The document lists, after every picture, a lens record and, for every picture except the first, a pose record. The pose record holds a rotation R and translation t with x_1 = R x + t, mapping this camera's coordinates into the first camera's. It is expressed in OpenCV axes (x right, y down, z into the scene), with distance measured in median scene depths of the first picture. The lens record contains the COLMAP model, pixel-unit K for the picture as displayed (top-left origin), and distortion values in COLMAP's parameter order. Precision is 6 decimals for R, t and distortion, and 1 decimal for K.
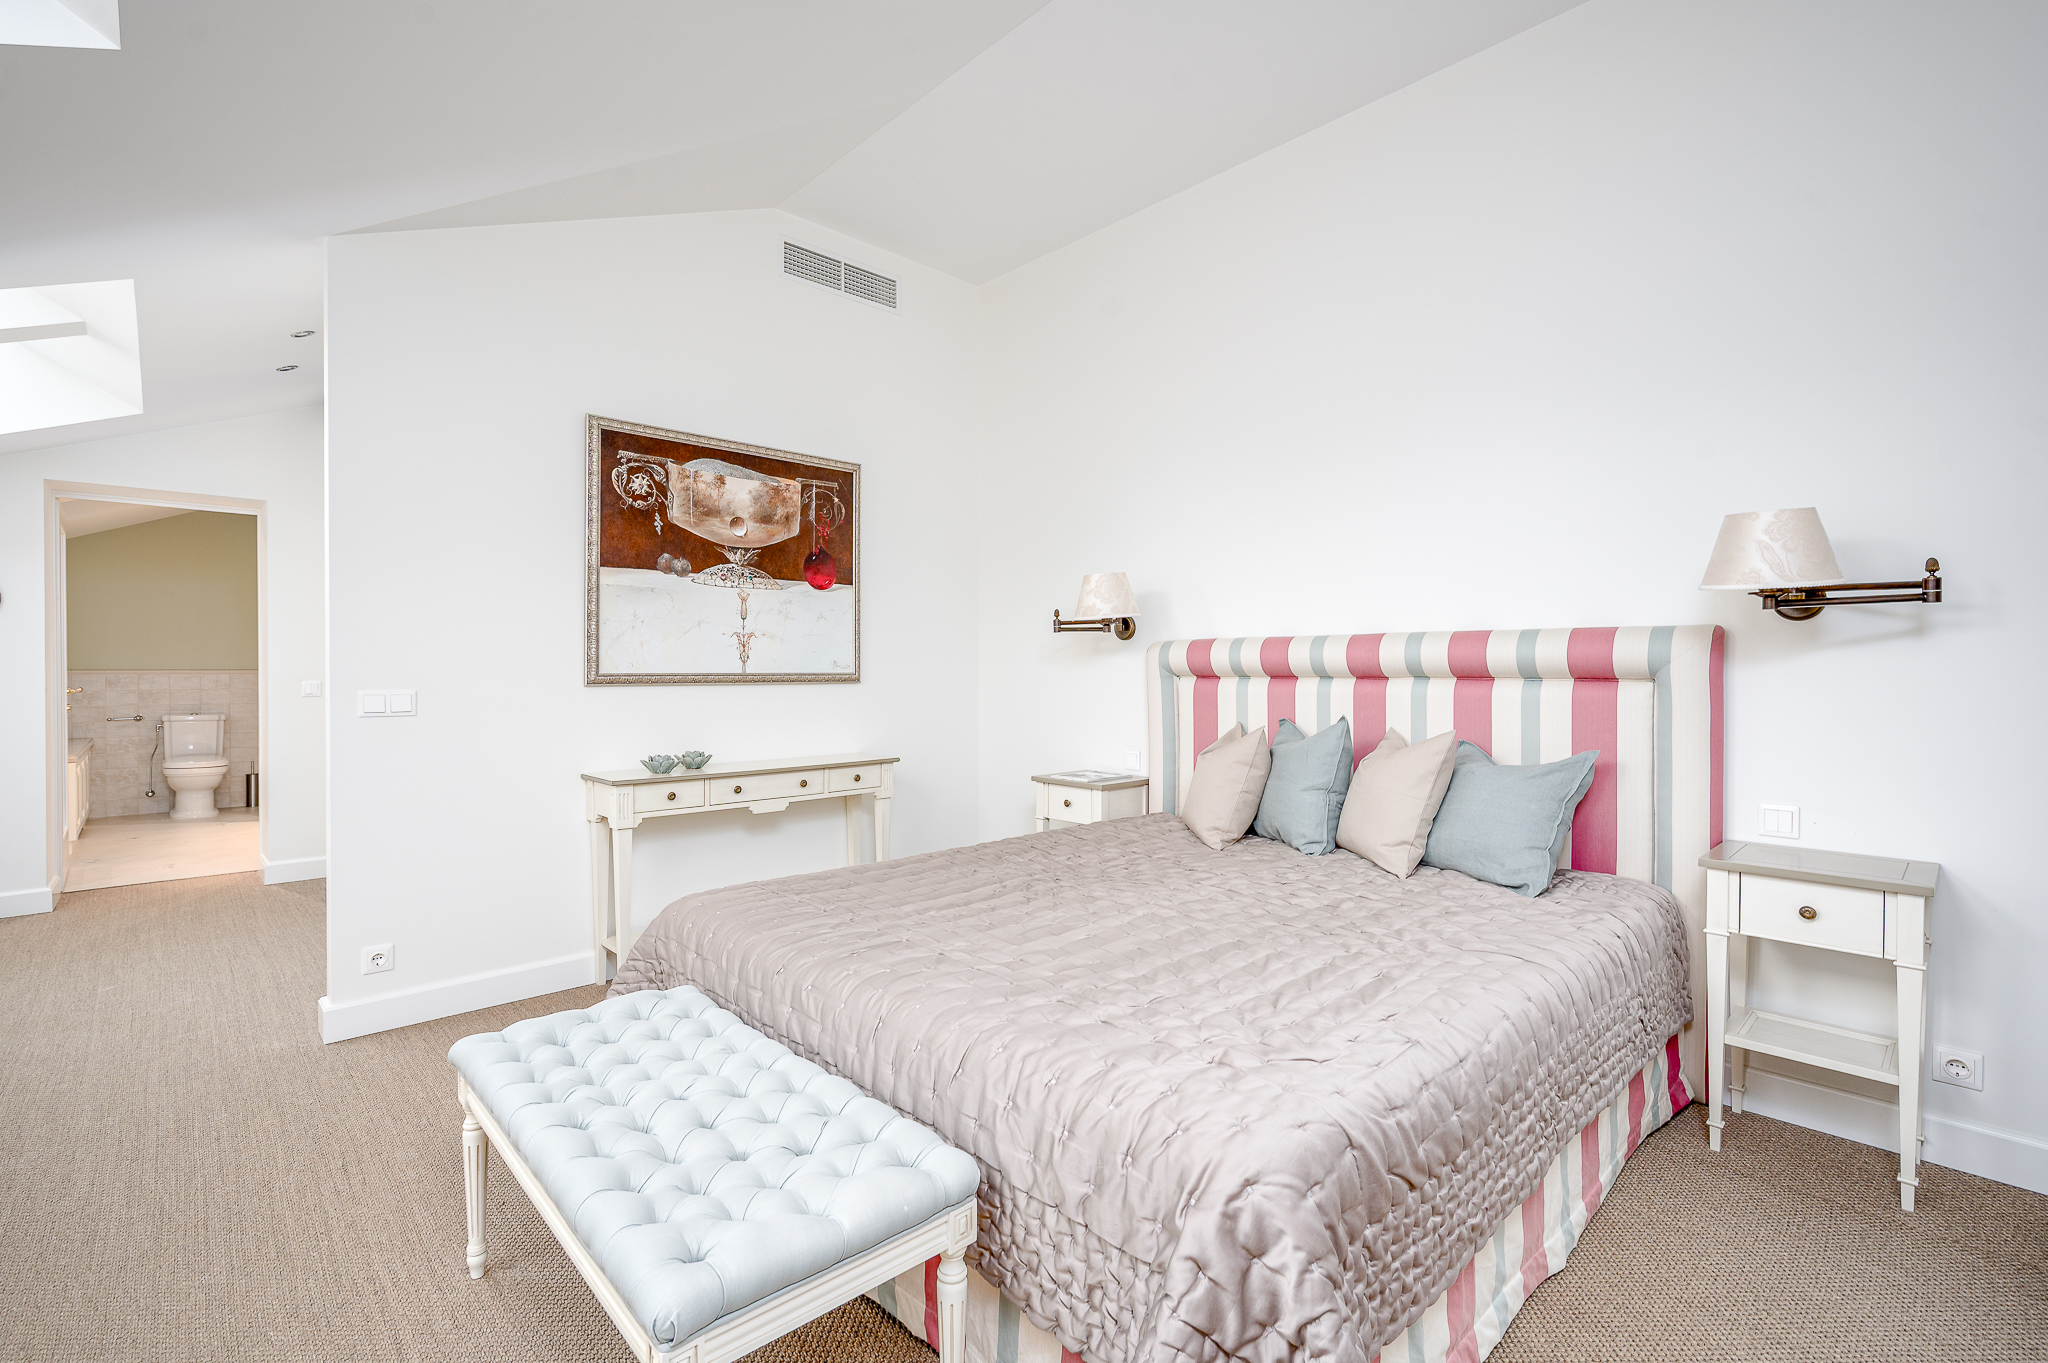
lens RADIAL K [[925.6, 0, 1020.3], [0, 925.6, 672.0], [0, 0, 1]] dist [0.001135, -0.000239]
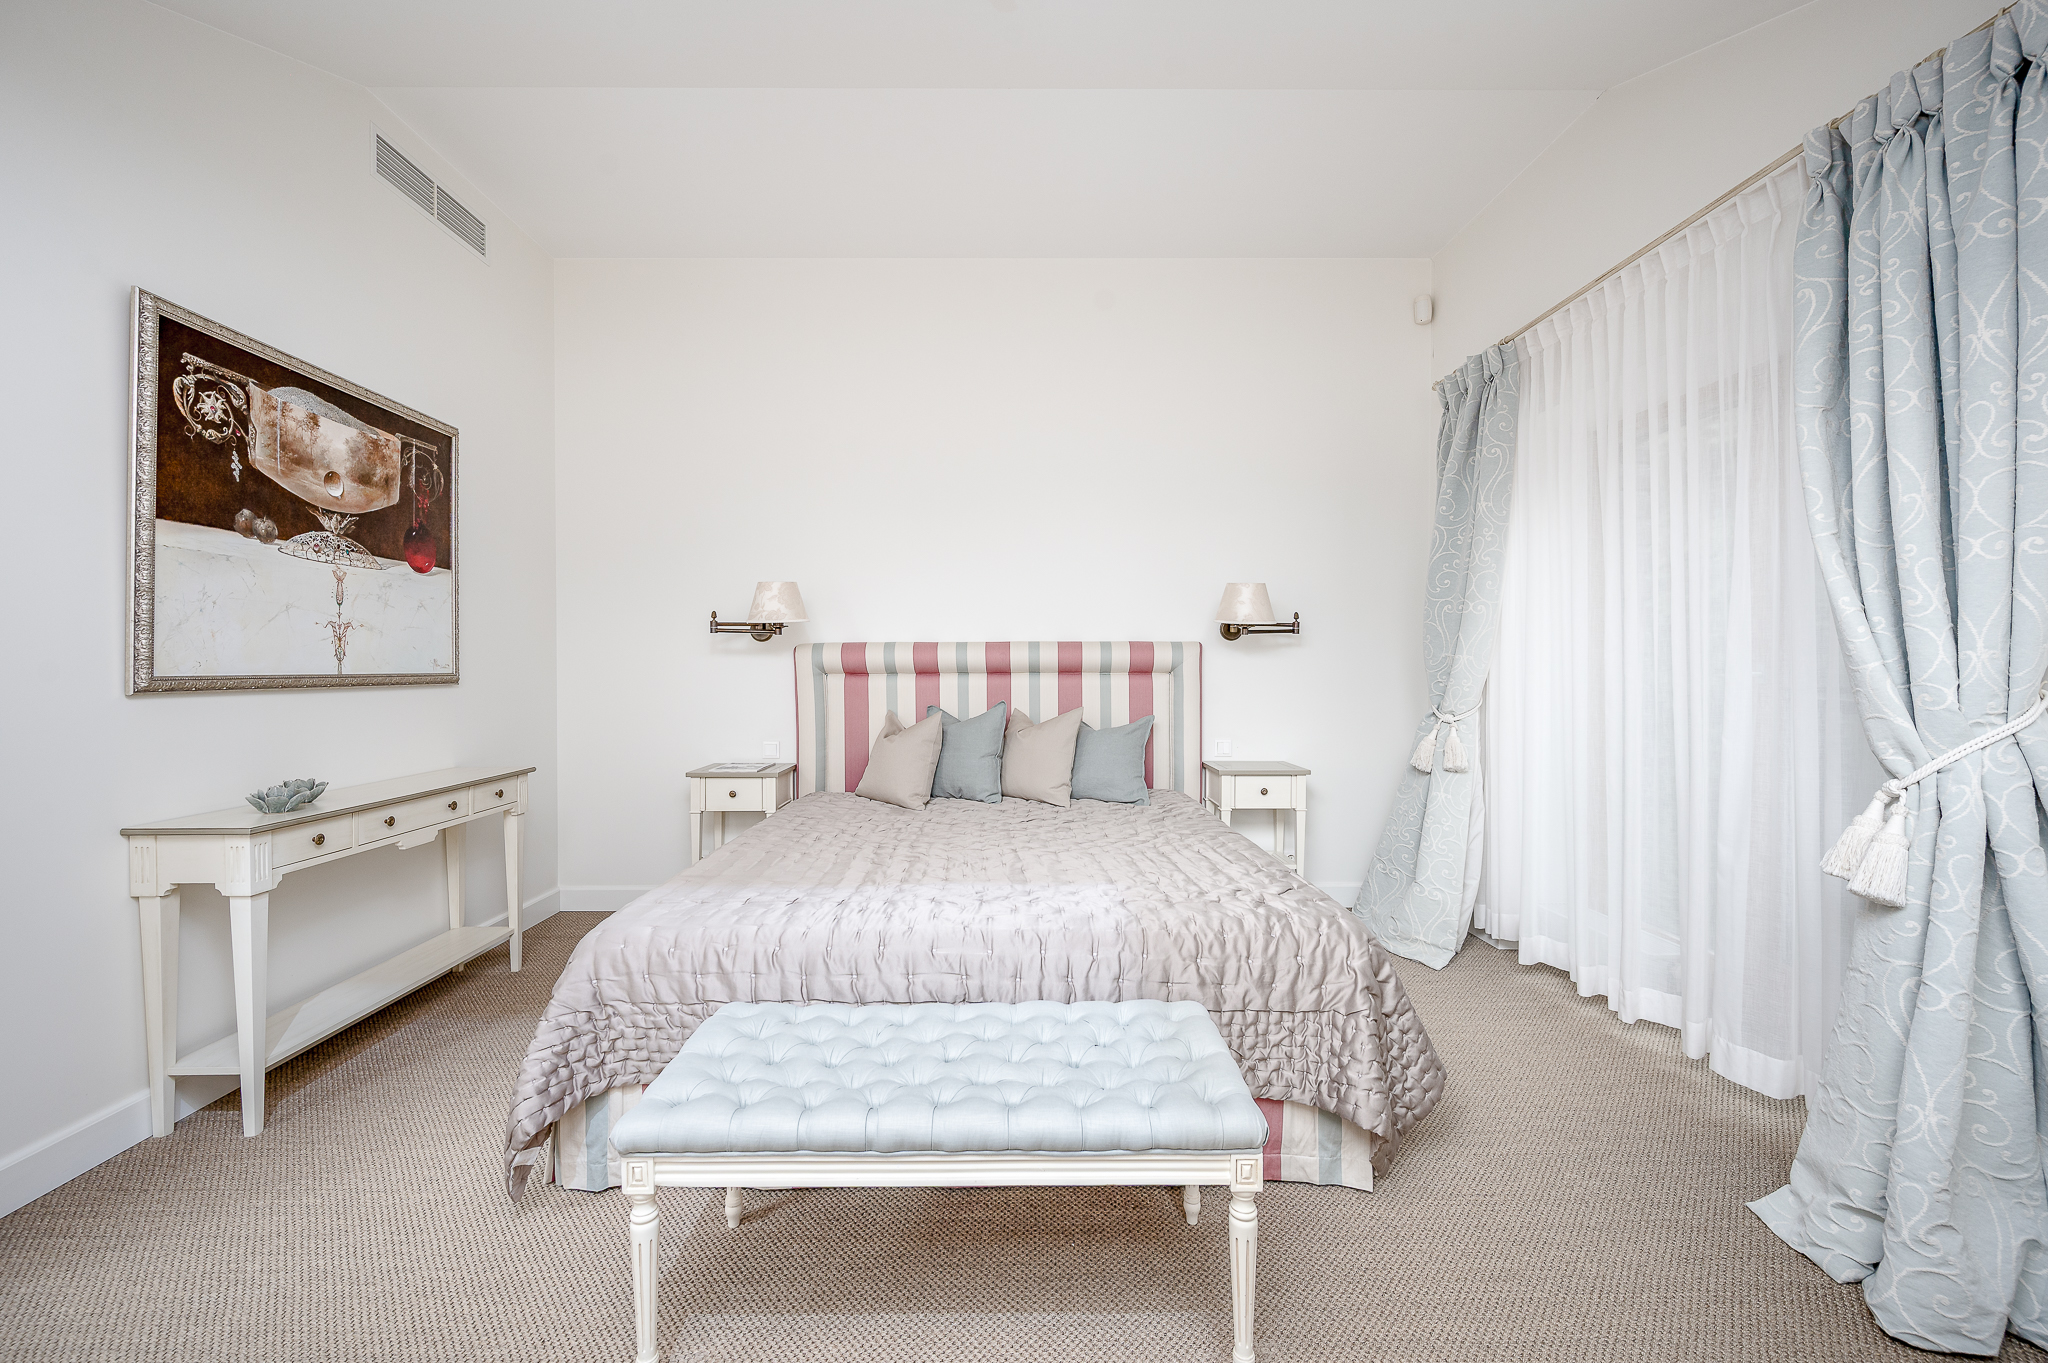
lens RADIAL K [[827.2, 0, 1024.6], [0, 827.2, 672.7], [0, 0, 1]] dist [-0.001805, -0.000703]
pose [[0.670285, -0.007648, 0.742064, -0.455720], [0.005486, 0.999971, 0.005350, -0.001135], [-0.742083, 0.000485, 0.670308, 0.121861]]
